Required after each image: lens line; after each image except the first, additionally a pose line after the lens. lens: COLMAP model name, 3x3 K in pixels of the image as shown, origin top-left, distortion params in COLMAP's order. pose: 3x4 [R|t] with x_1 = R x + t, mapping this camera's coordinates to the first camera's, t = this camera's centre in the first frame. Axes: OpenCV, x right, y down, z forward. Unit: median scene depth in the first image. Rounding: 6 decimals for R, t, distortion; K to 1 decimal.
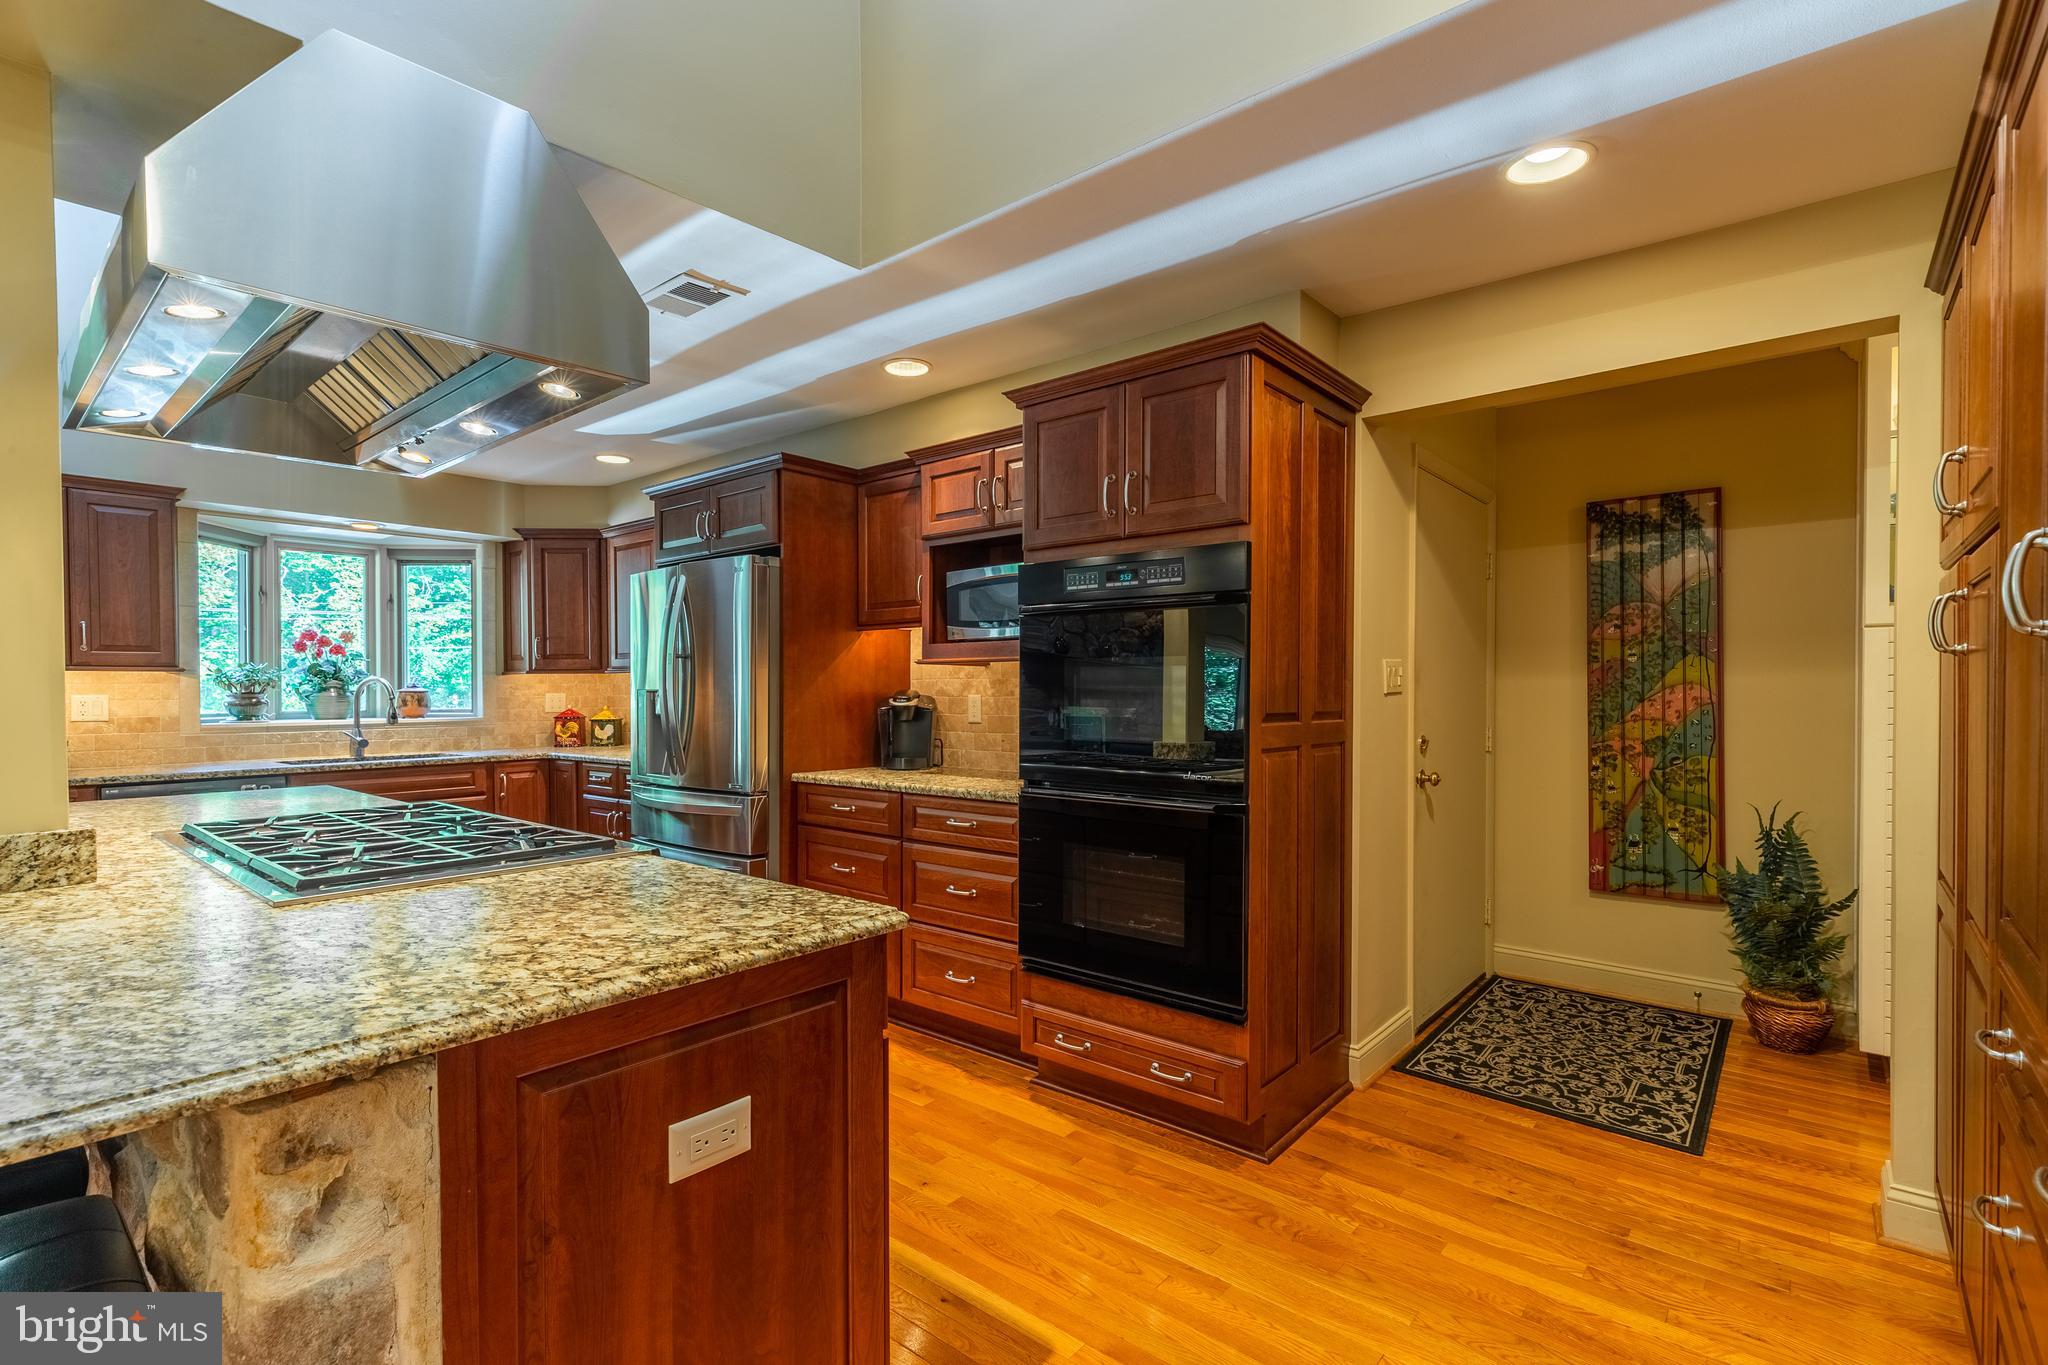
lens RADIAL K [[946.8, 0, 1019.3], [0, 946.8, 701.4], [0, 0, 1]] dist [0.003469, -0.000443]
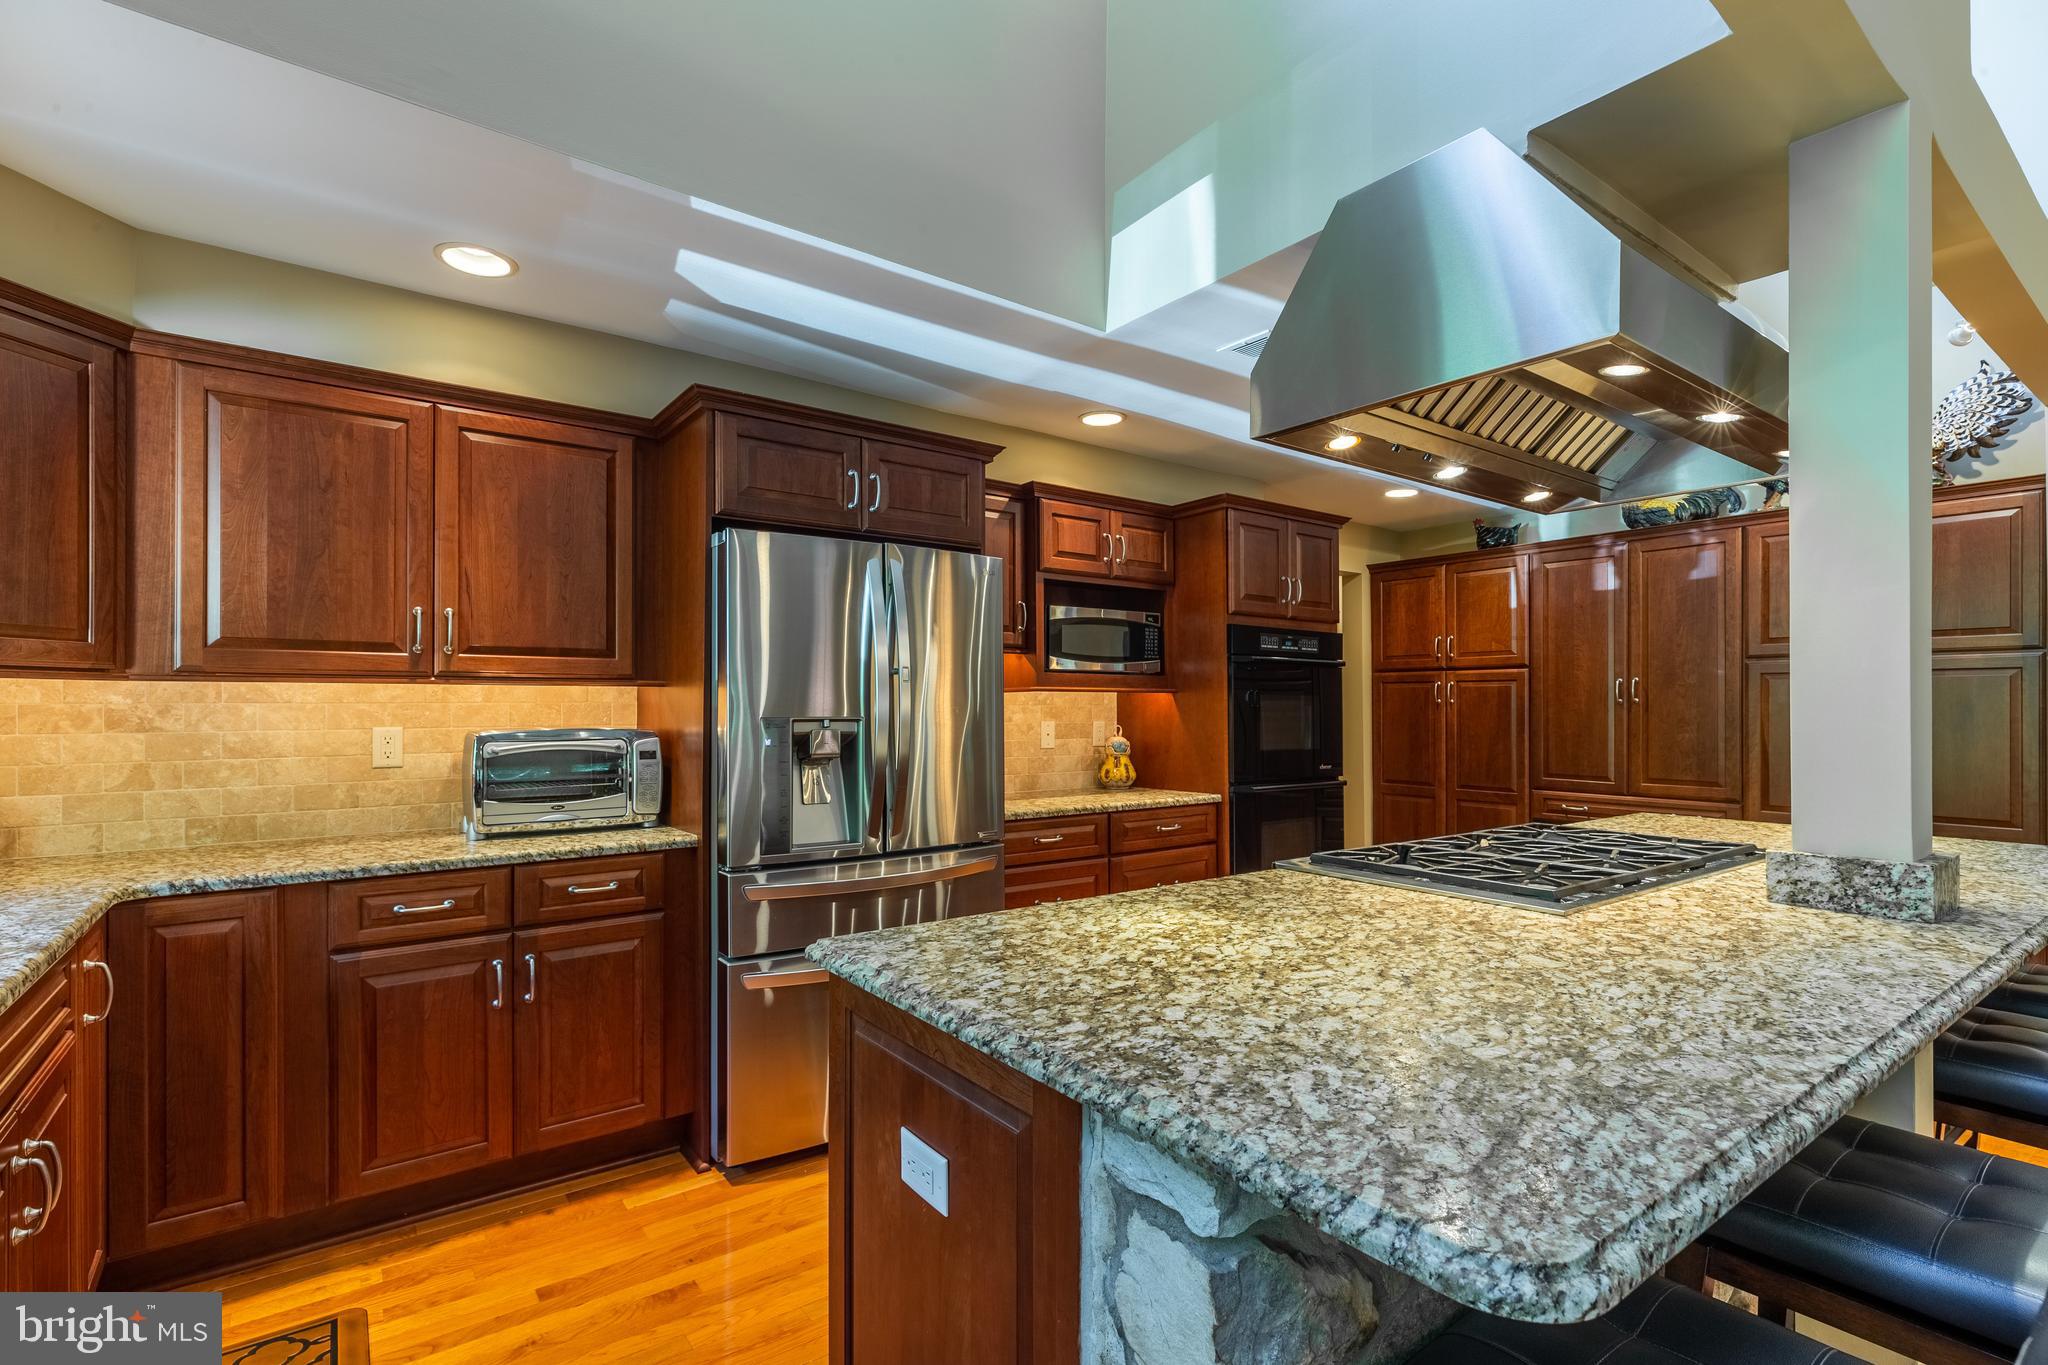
lens RADIAL K [[946.8, 0, 1072.1], [0, 946.8, 711.8], [0, 0, 1]] dist [0.003469, -0.000443]
pose [[0.205932, -0.000036, 0.978566, -0.858463], [0.012579, 0.999917, -0.002610, -0.011472], [-0.978485, 0.012847, 0.205916, 0.592751]]
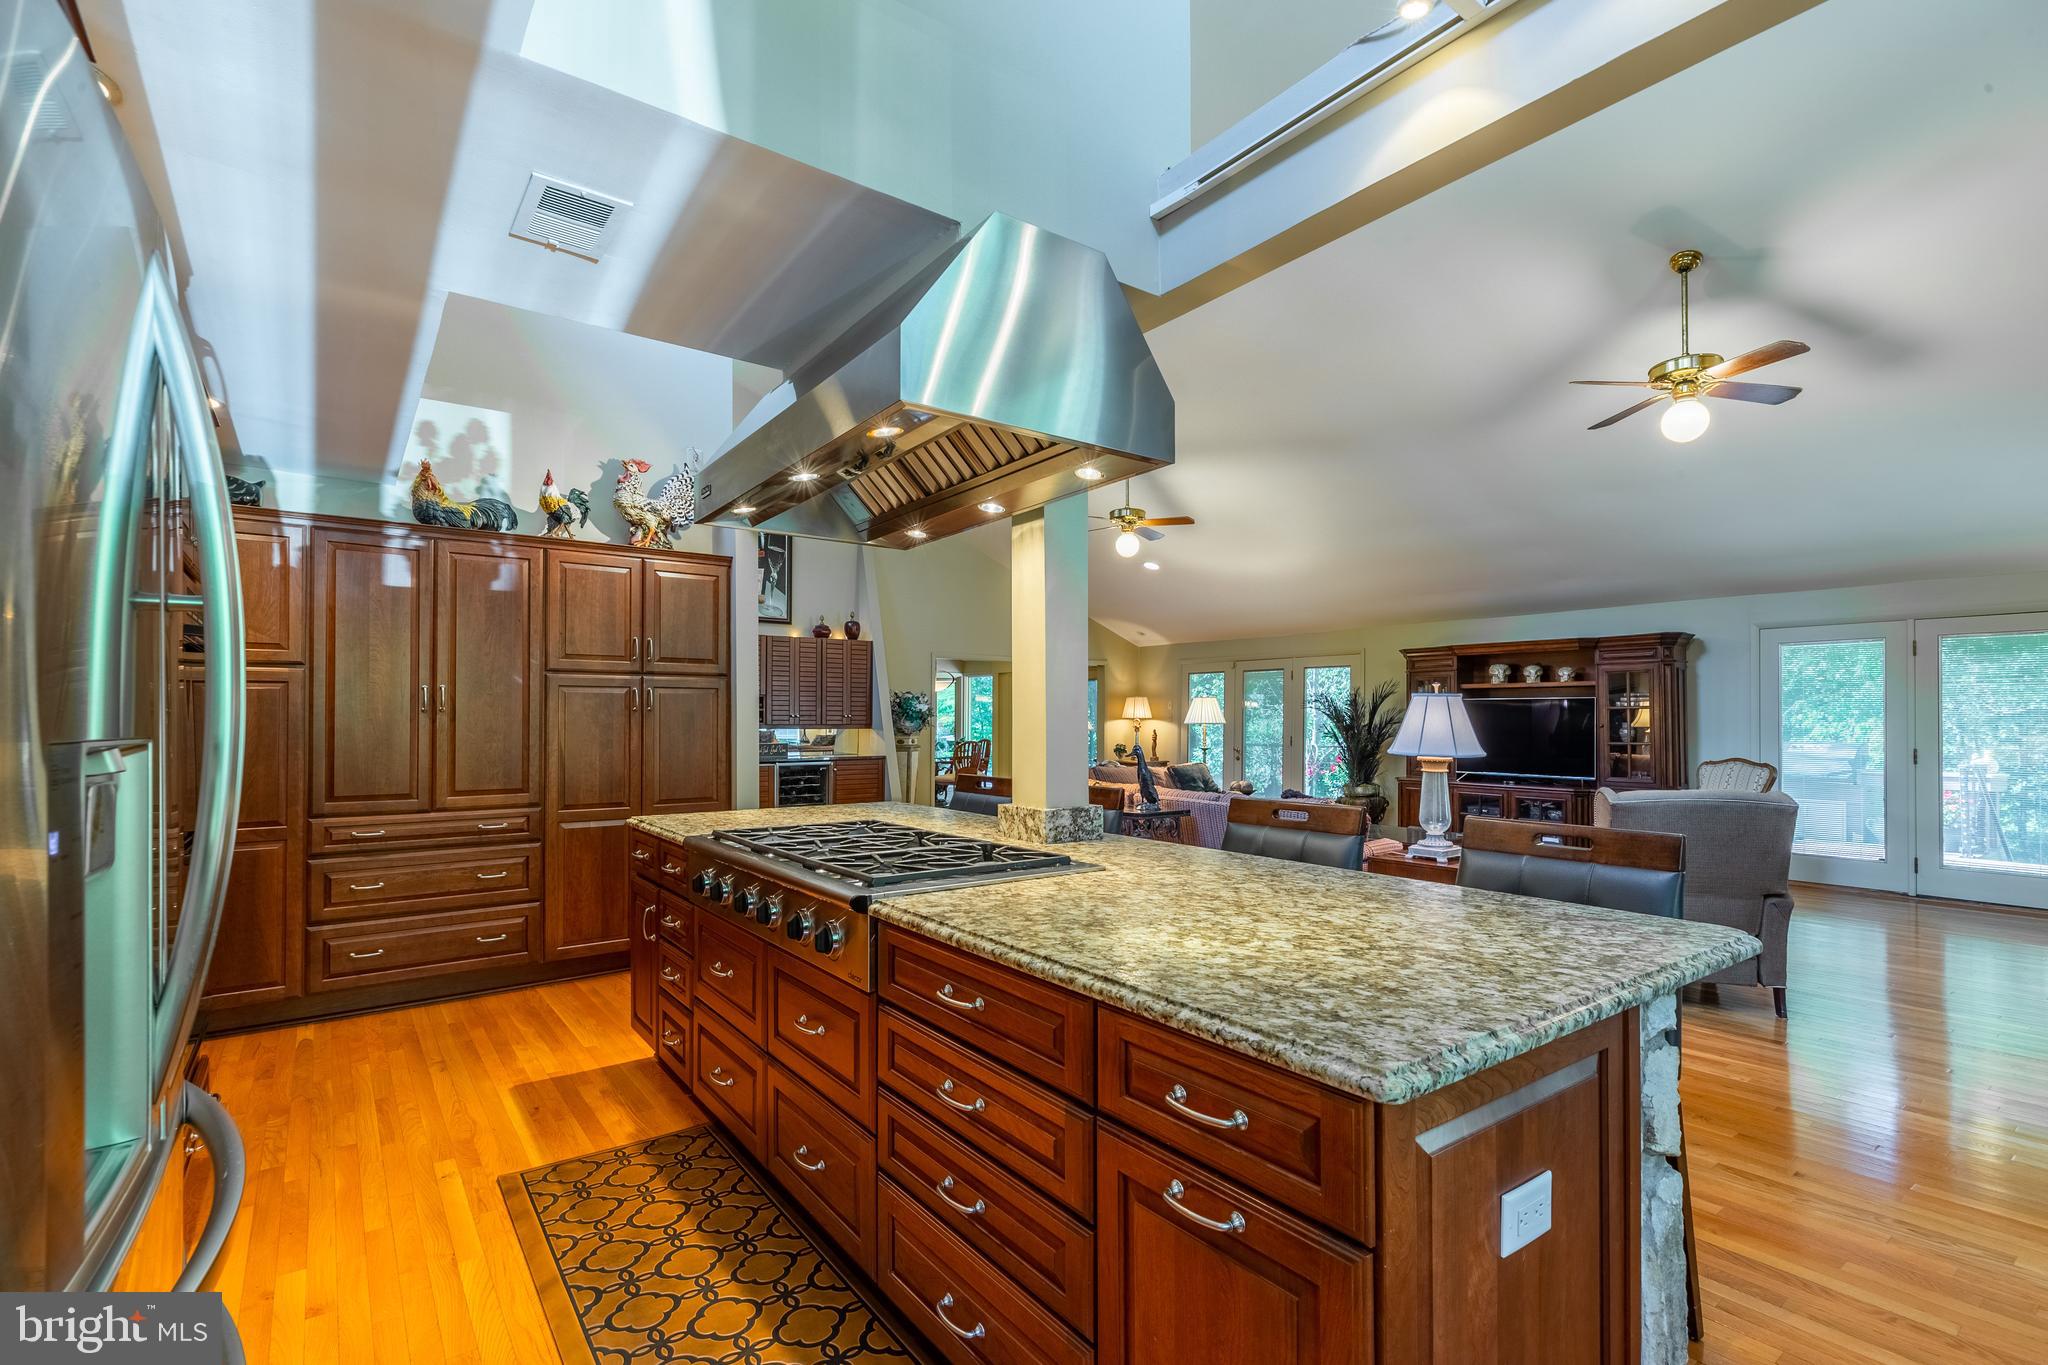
lens RADIAL K [[946.8, 0, 982.6], [0, 946.8, 700.0], [0, 0, 1]] dist [0.003469, -0.000443]
pose [[-0.966386, 0.010898, 0.256863, -0.522142], [0.009650, 0.999935, -0.006120, -0.016552], [-0.256913, -0.003436, -0.966428, 0.977072]]
